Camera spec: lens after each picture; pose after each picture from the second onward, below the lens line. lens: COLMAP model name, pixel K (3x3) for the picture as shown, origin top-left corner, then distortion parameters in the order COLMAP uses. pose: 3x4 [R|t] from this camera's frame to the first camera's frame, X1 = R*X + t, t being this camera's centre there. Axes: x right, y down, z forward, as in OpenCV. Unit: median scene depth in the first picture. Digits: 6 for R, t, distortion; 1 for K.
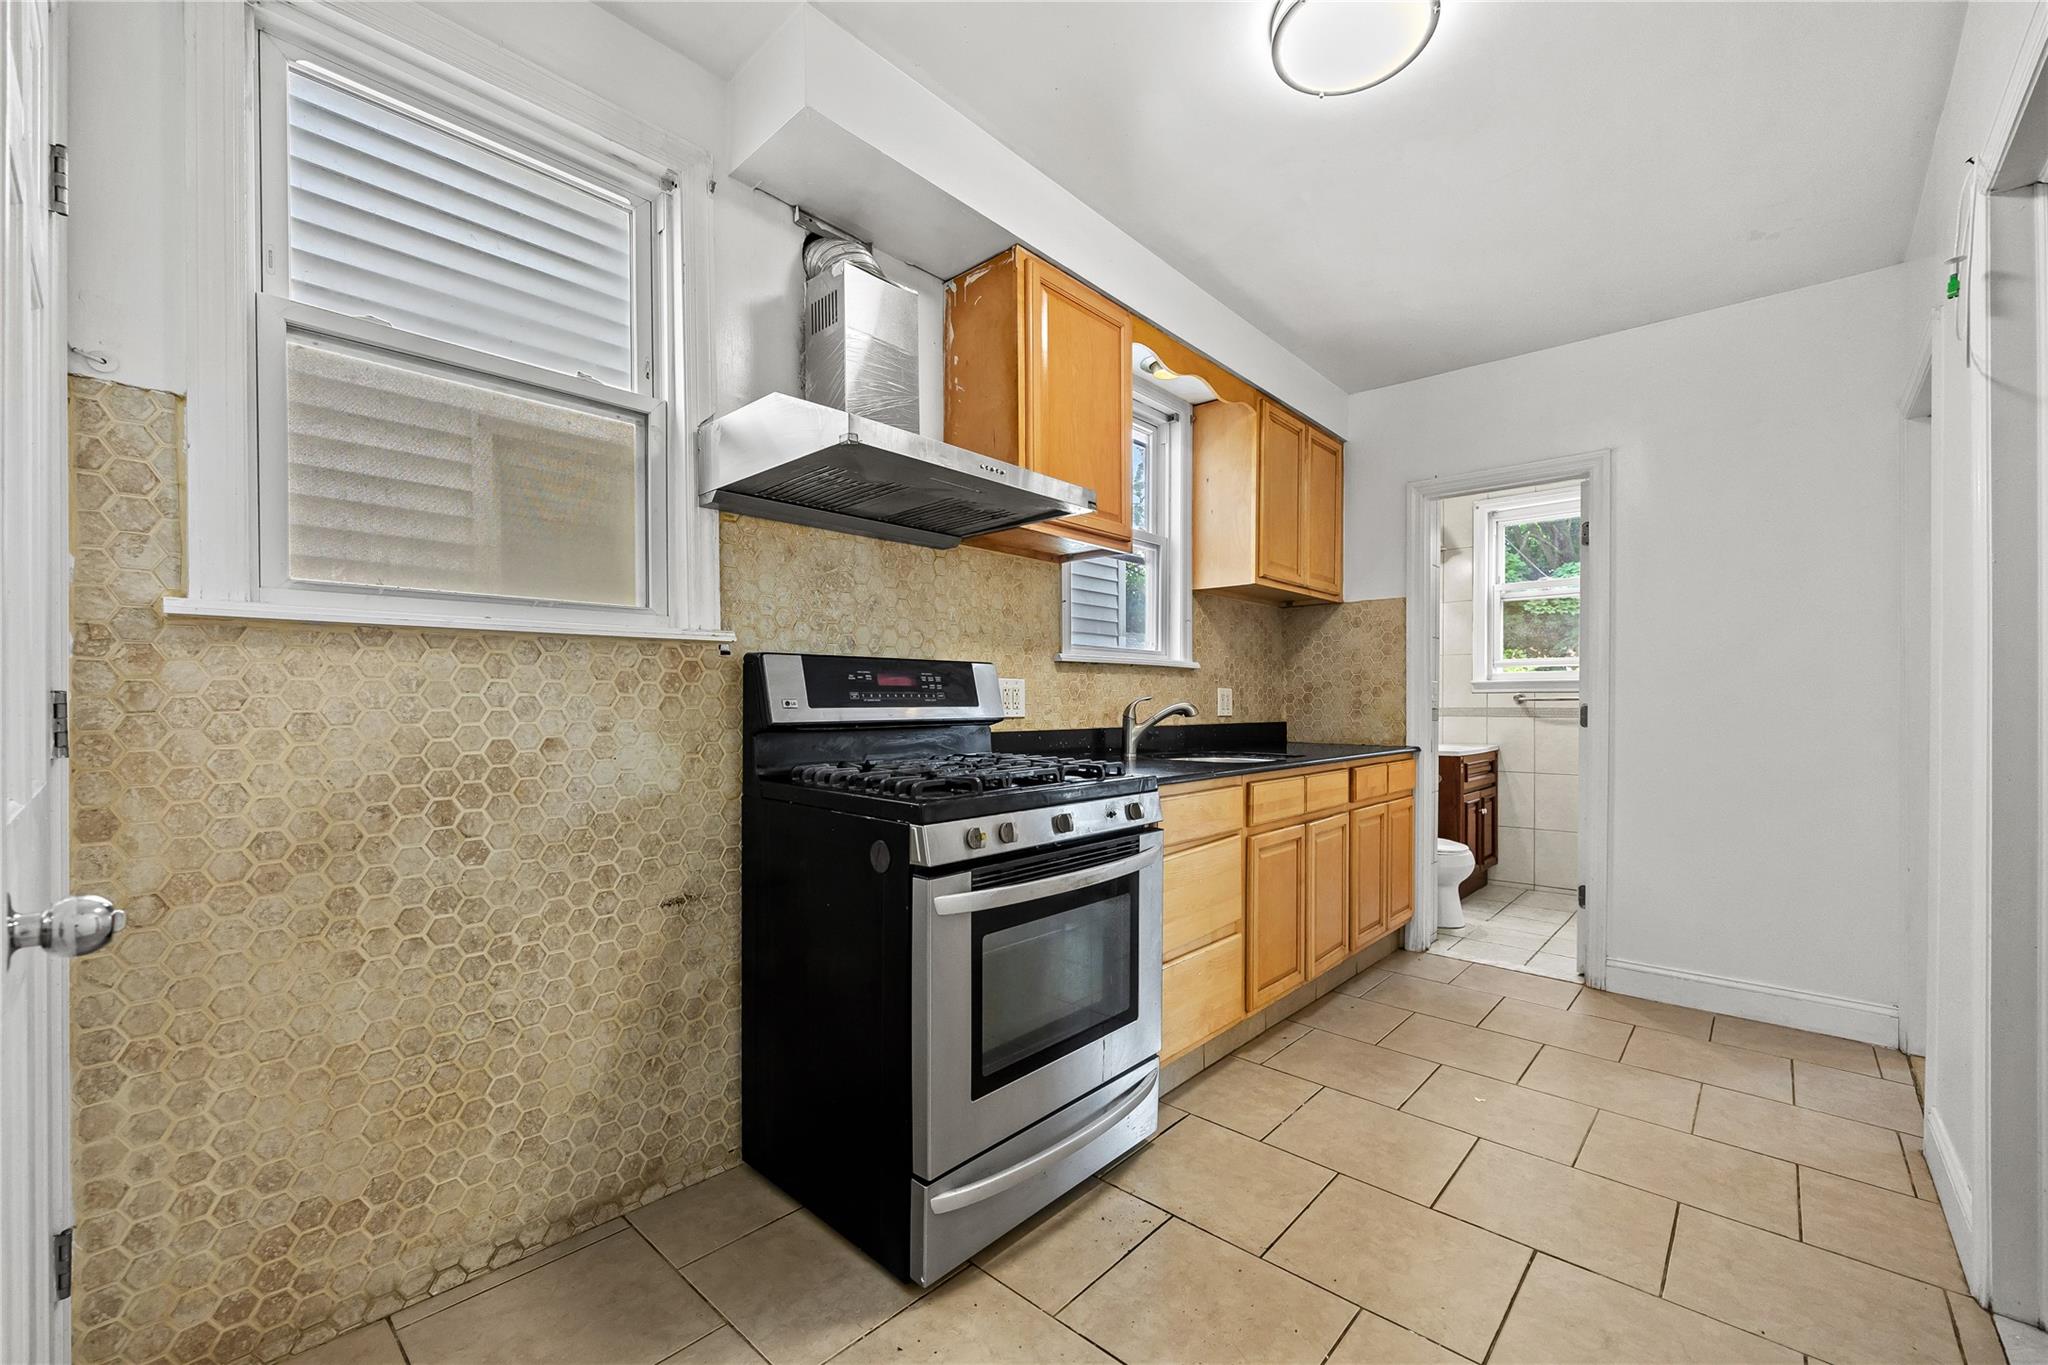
lens RADIAL K [[833.7, 0, 1025.5], [0, 833.7, 701.1], [0, 0, 1]] dist [0.000651, -0.000517]
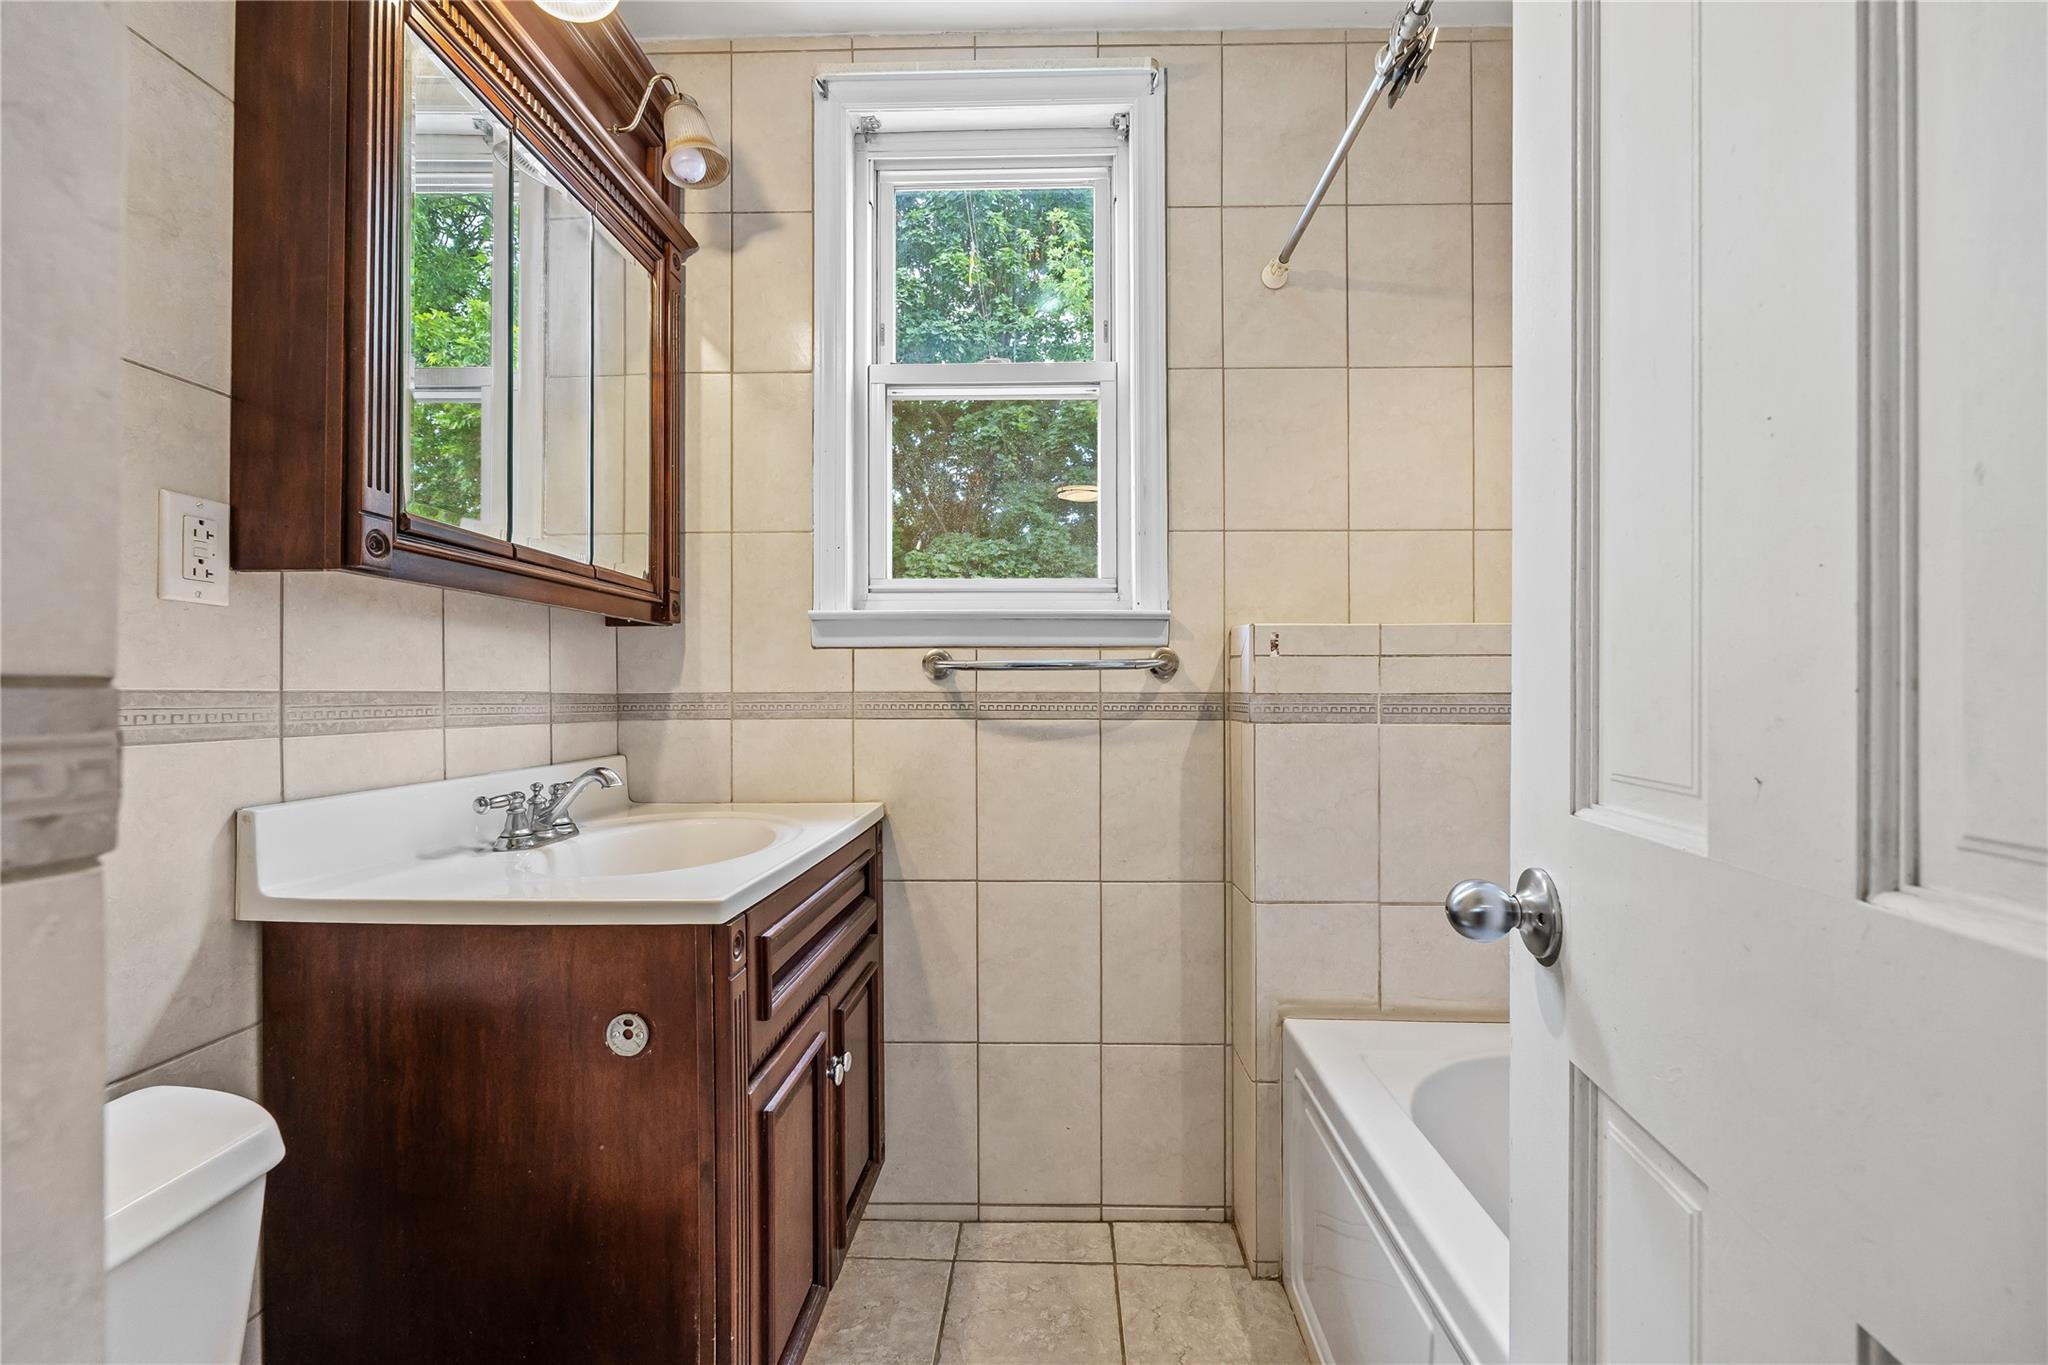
lens RADIAL K [[833.7, 0, 1030.2], [0, 833.7, 684.8], [0, 0, 1]] dist [0.000651, -0.000517]
pose [[0.765979, -0.003942, 0.642854, 0.402857], [0.004799, 0.999988, 0.000414, 0.005354], [-0.642848, 0.002768, 0.765989, 0.715697]]
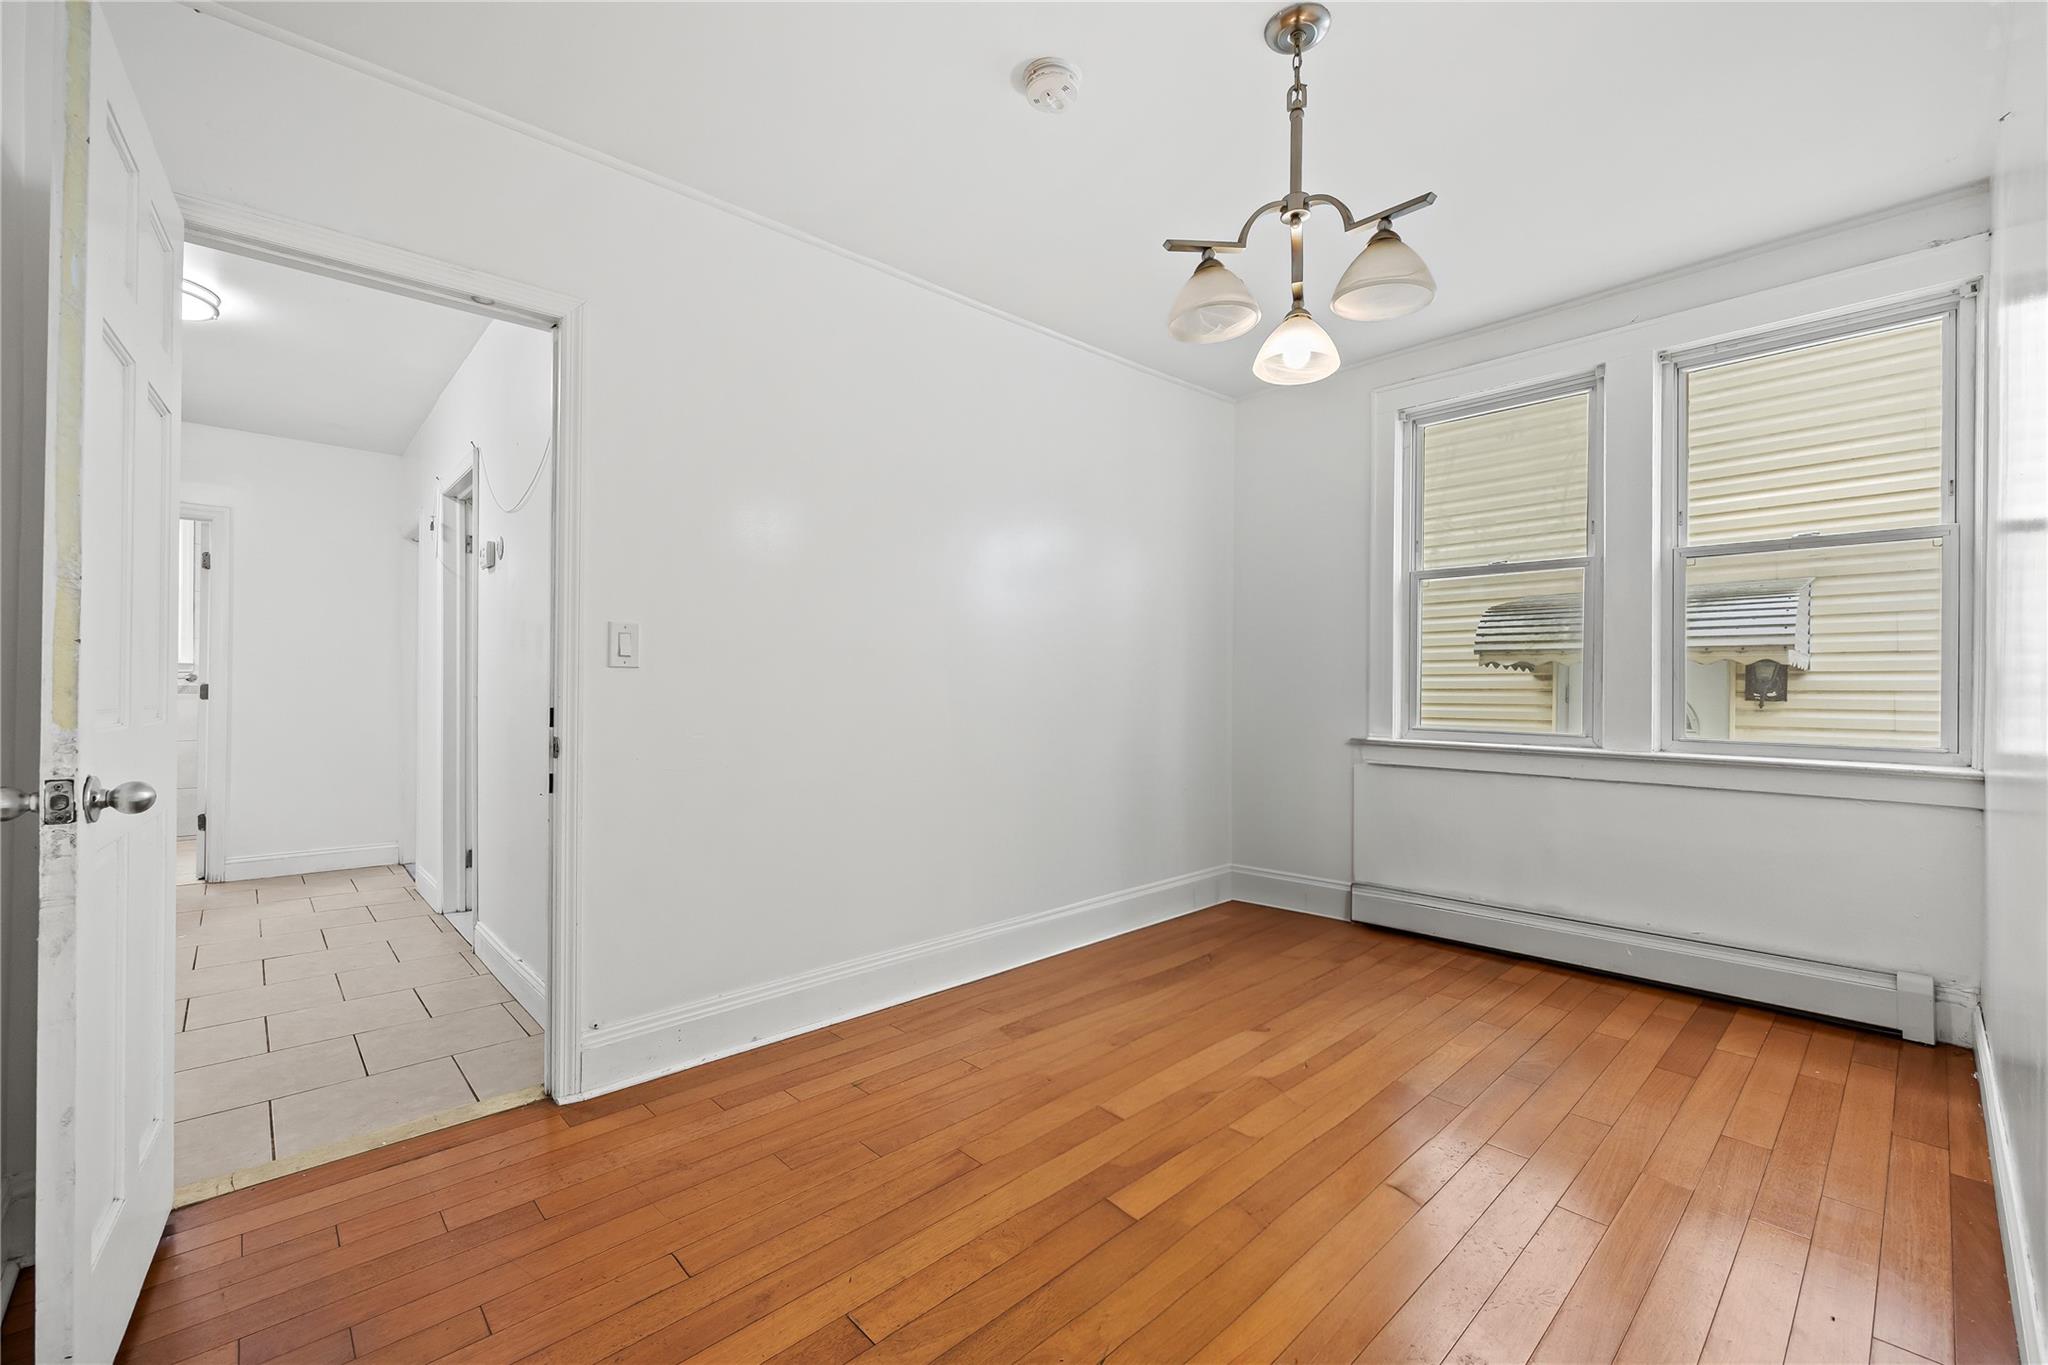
lens RADIAL K [[833.7, 0, 1026.3], [0, 833.7, 678.1], [0, 0, 1]] dist [0.000651, -0.000517]
pose [[0.078782, -0.005327, 0.996878, -0.574789], [0.005454, 0.999973, 0.004913, -0.004422], [-0.996877, 0.005050, 0.078809, -0.453266]]
